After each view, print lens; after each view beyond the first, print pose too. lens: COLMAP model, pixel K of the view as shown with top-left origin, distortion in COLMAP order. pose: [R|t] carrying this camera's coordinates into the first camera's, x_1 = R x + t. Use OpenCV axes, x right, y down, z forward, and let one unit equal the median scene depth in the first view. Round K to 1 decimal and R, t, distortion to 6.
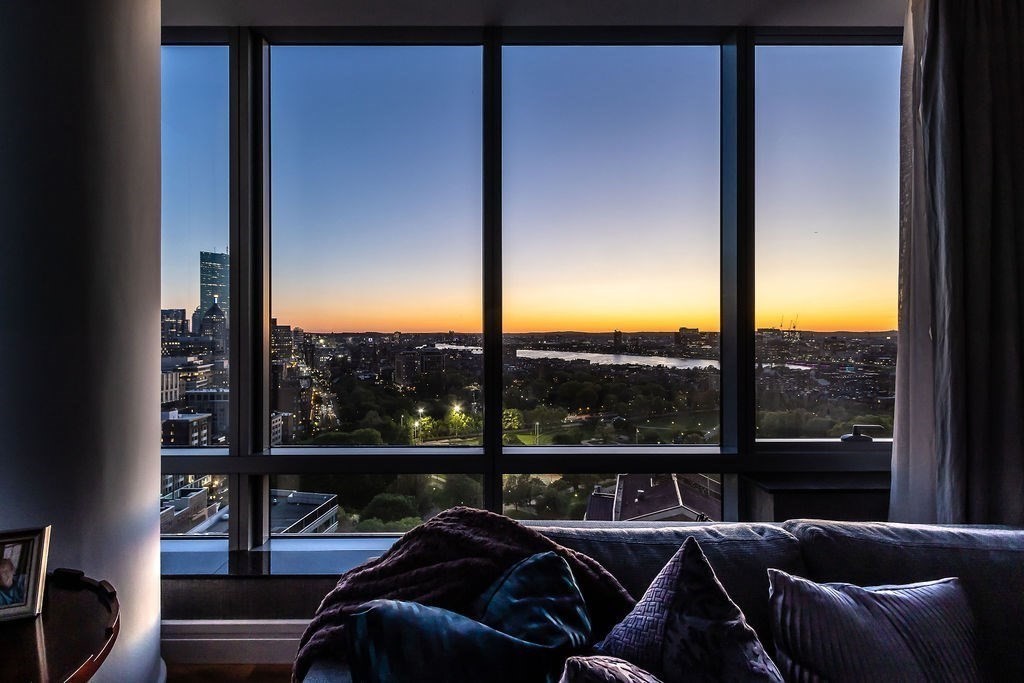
lens RADIAL K [[466.7, 0, 463.9], [0, 466.7, 329.1], [0, 0, 1]] dist [0.029157, 0.000194]
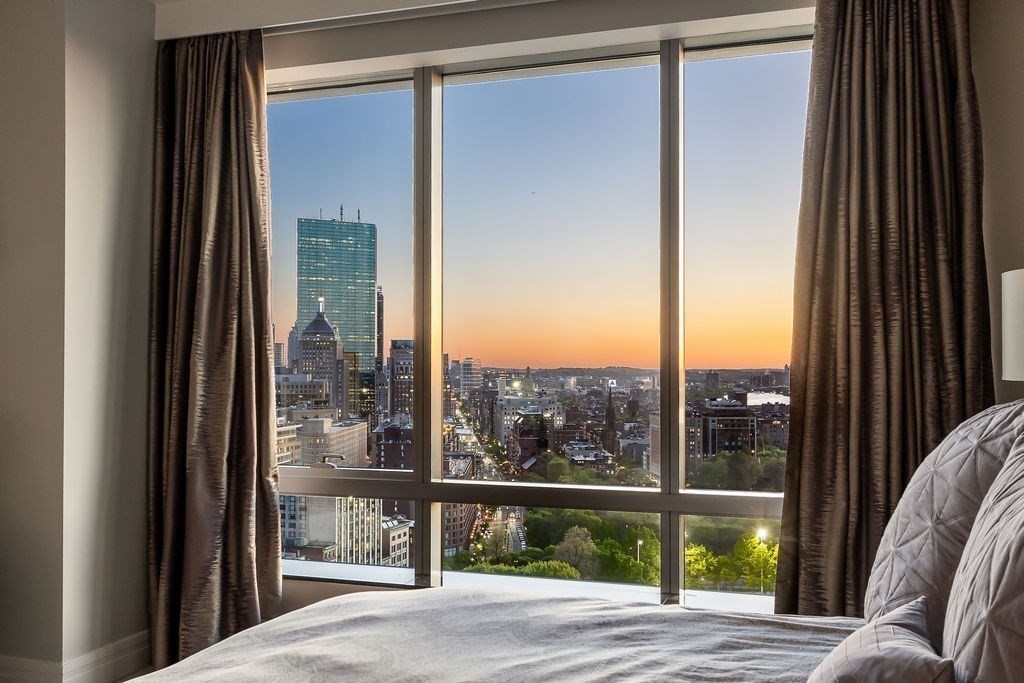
lens RADIAL K [[1035.3, 0, 599.3], [0, 1035.3, 358.8], [0, 0, 1]] dist [0.023715, 0.000000]
pose [[0.945336, 0.000365, -0.326099, 0.162296], [-0.001020, 0.999998, -0.001839, -0.000149], [0.326097, 0.002071, 0.945334, -0.020184]]
